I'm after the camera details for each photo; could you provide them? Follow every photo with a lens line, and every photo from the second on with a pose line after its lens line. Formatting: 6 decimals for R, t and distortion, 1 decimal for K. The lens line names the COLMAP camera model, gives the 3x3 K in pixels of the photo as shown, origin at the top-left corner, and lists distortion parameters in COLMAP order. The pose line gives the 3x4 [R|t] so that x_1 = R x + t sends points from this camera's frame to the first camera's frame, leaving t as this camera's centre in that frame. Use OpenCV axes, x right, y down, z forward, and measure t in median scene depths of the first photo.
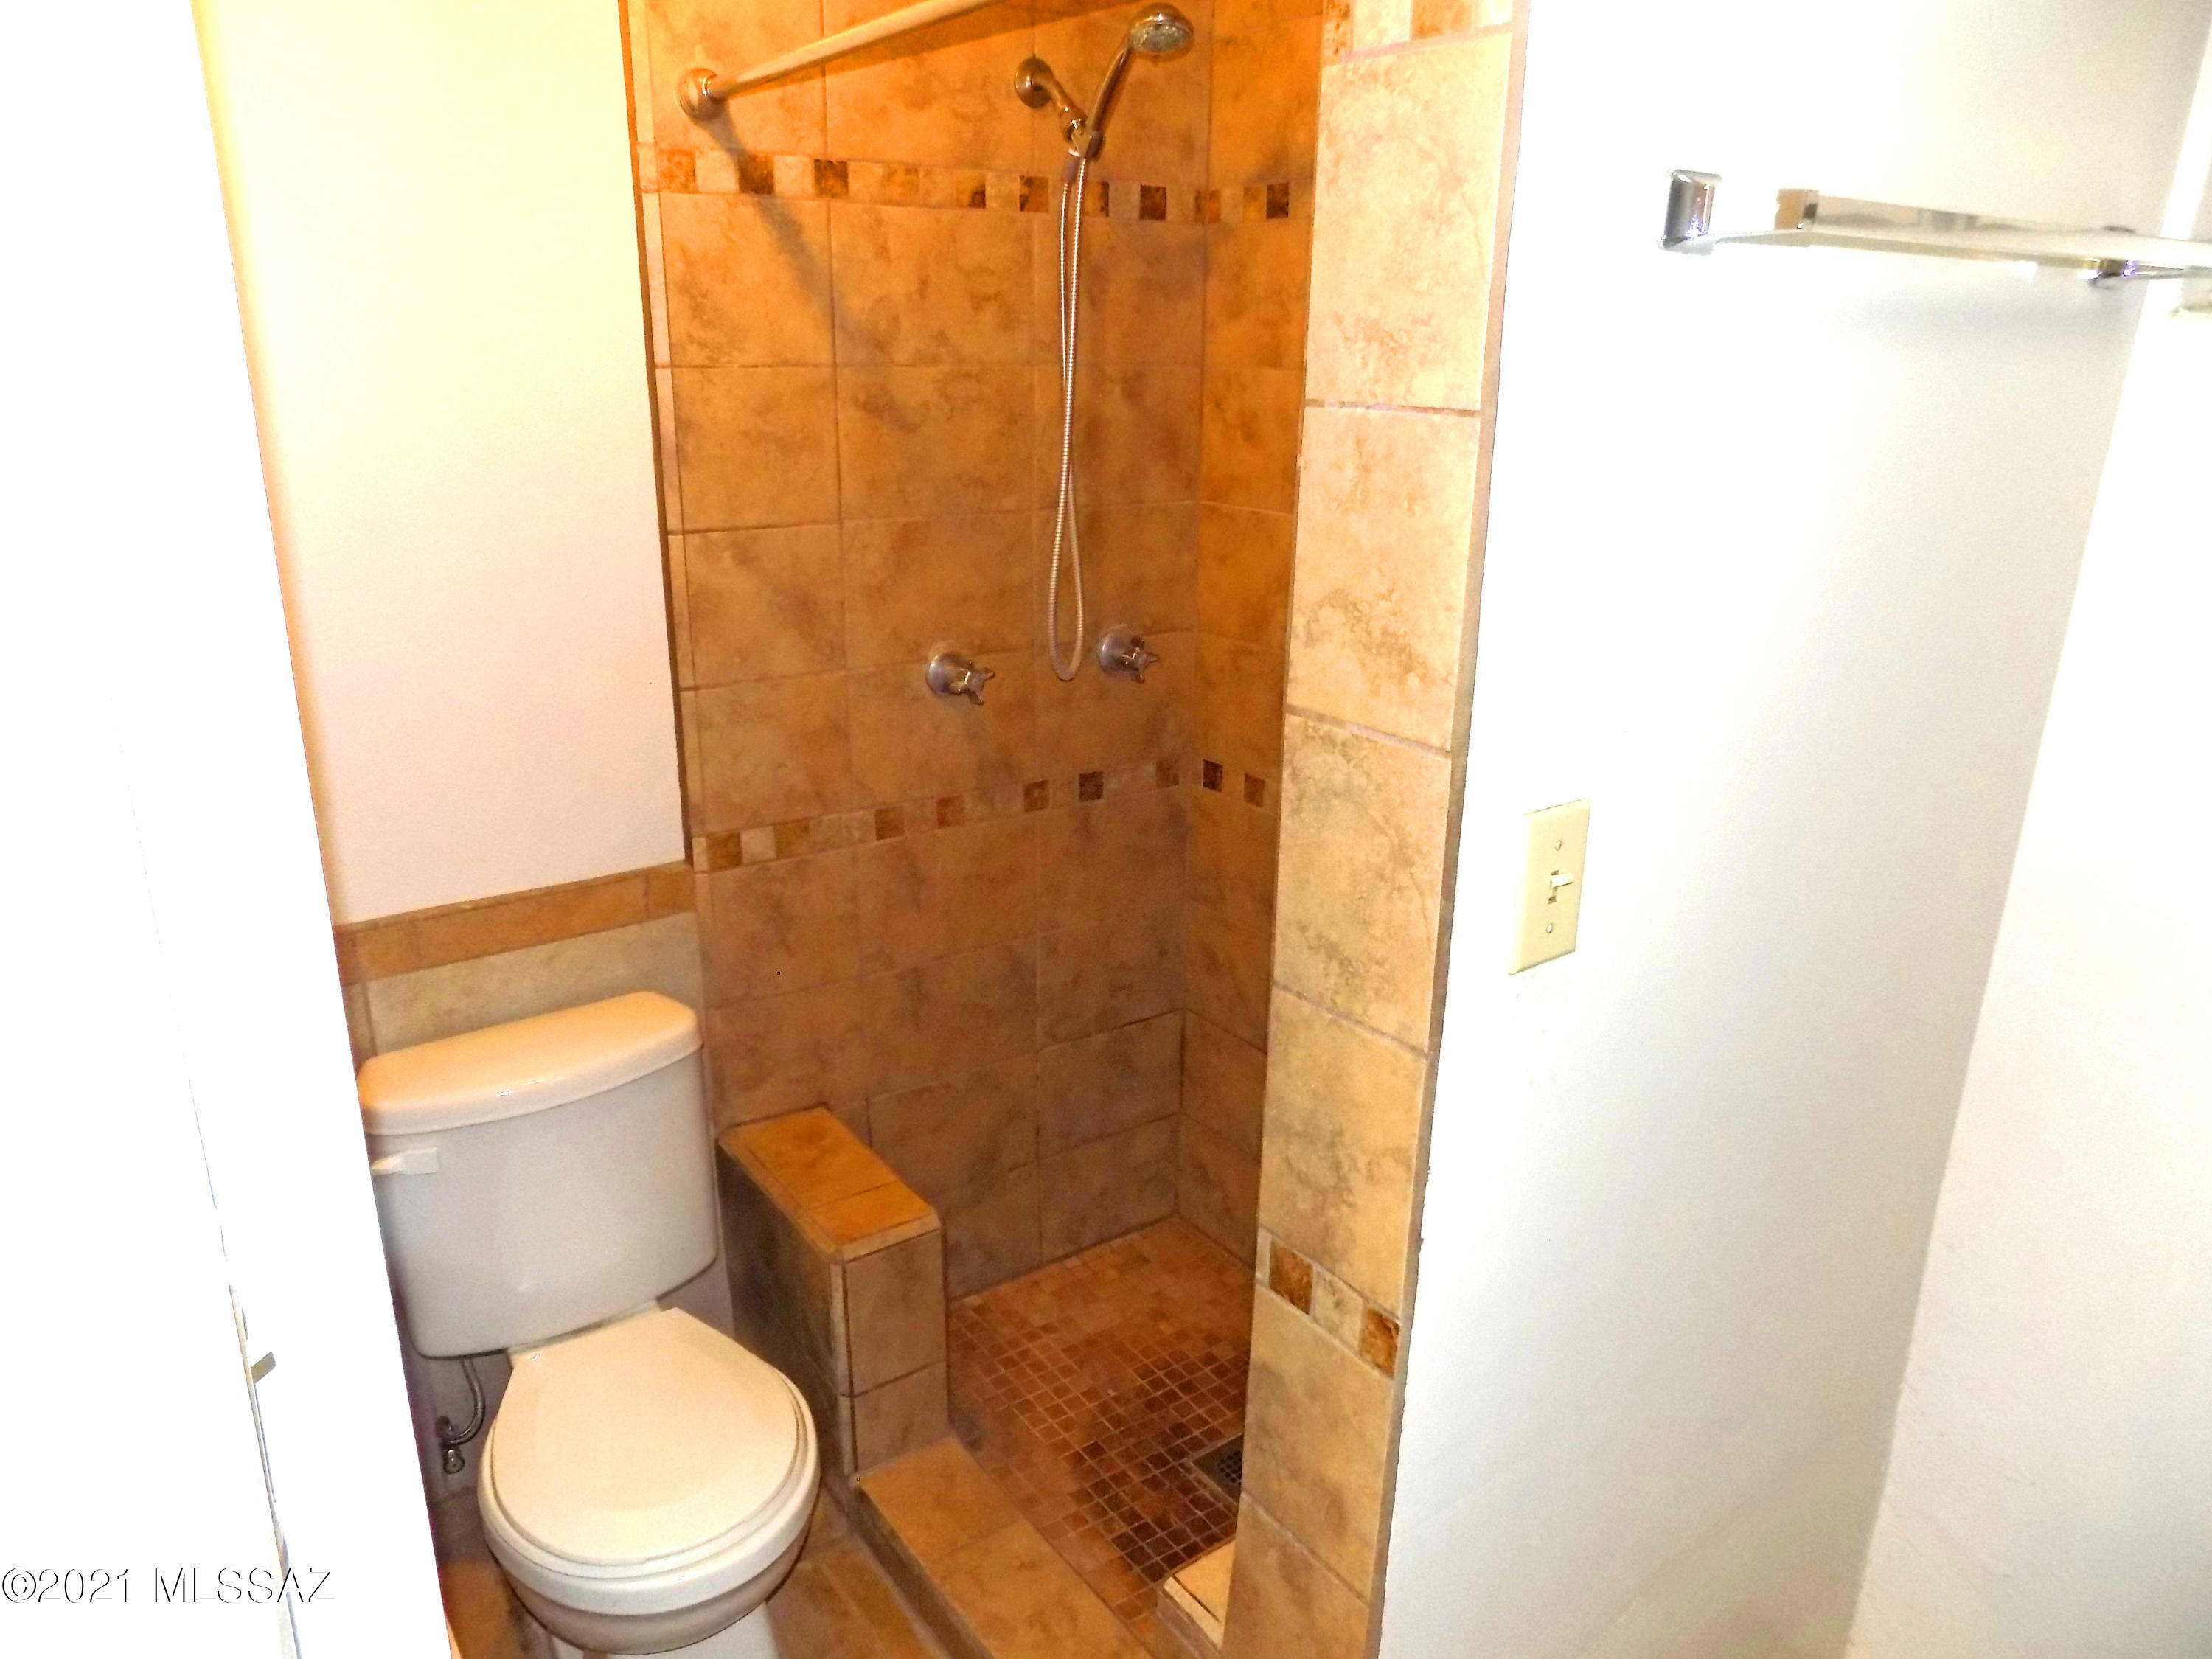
lens RADIAL K [[1525.7, 0, 1101.7], [0, 1525.7, 833.4], [0, 0, 1]] dist [-0.059838, 0.061122]
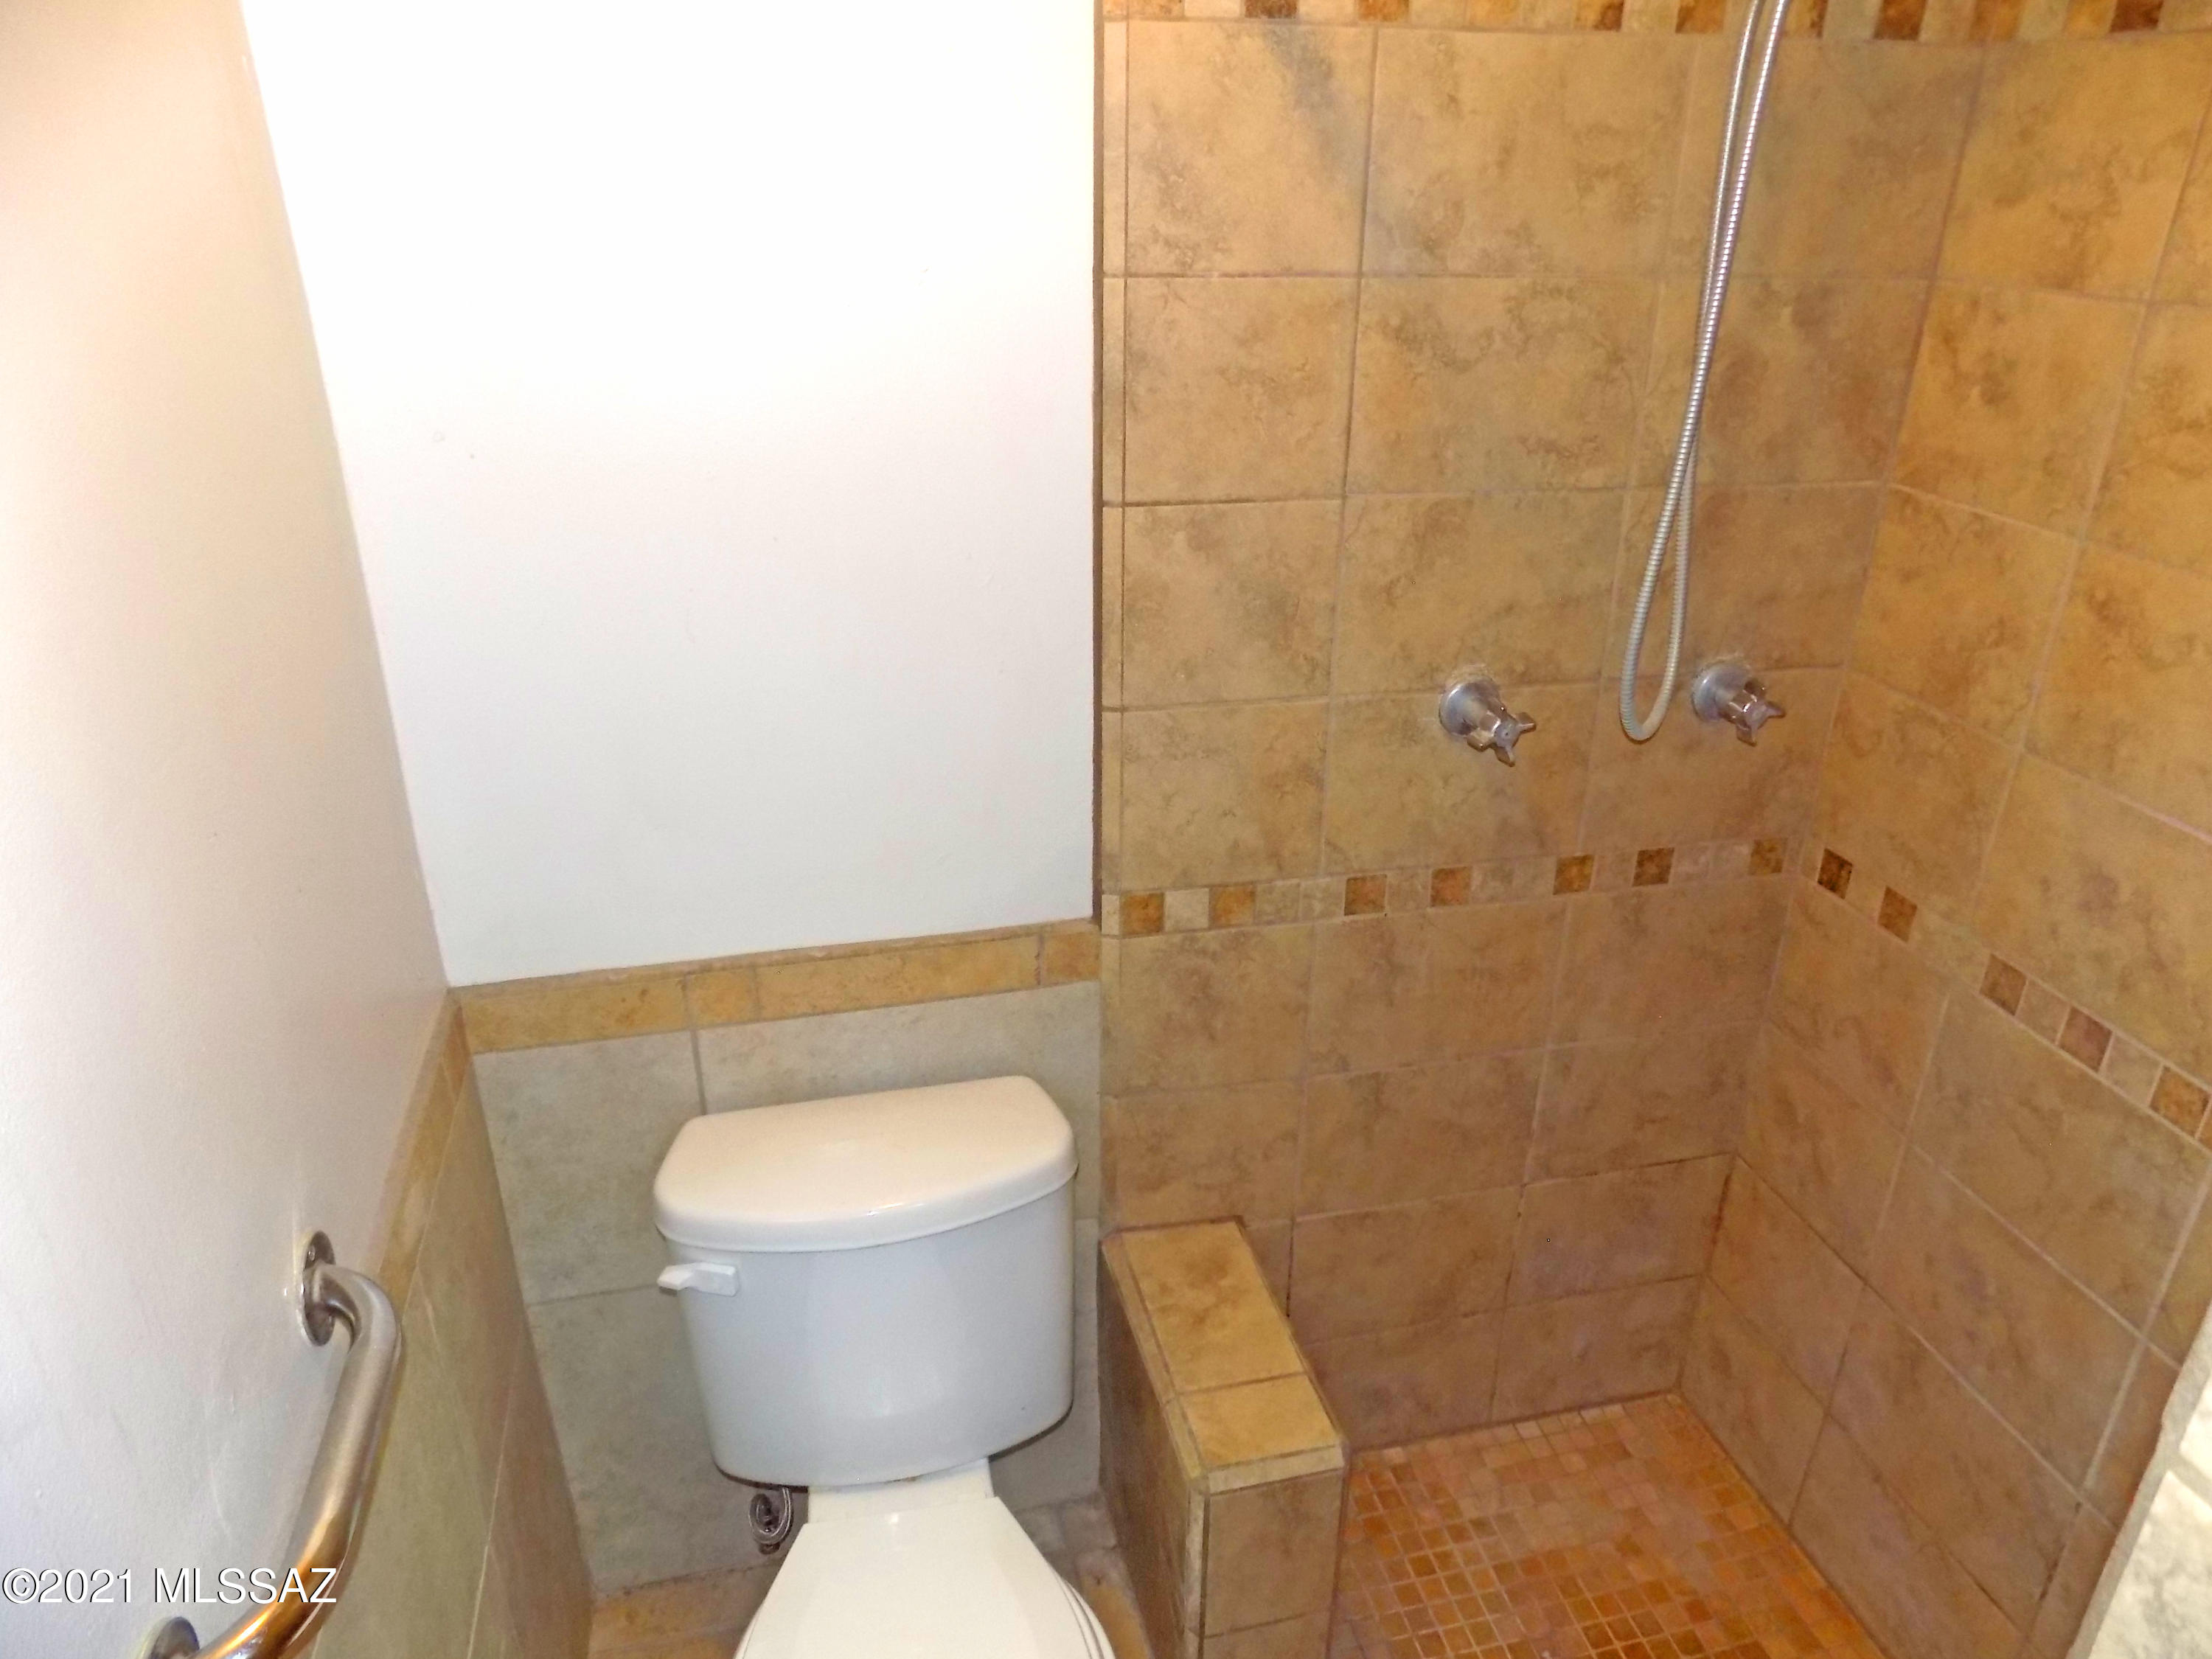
lens RADIAL K [[1525.7, 0, 1106.6], [0, 1525.7, 849.4], [0, 0, 1]] dist [-0.059838, 0.061122]
pose [[0.931951, 0.153110, -0.328670, -0.014938], [-0.112545, 0.983848, 0.139197, -0.121668], [0.344674, -0.092735, 0.934131, 0.263939]]
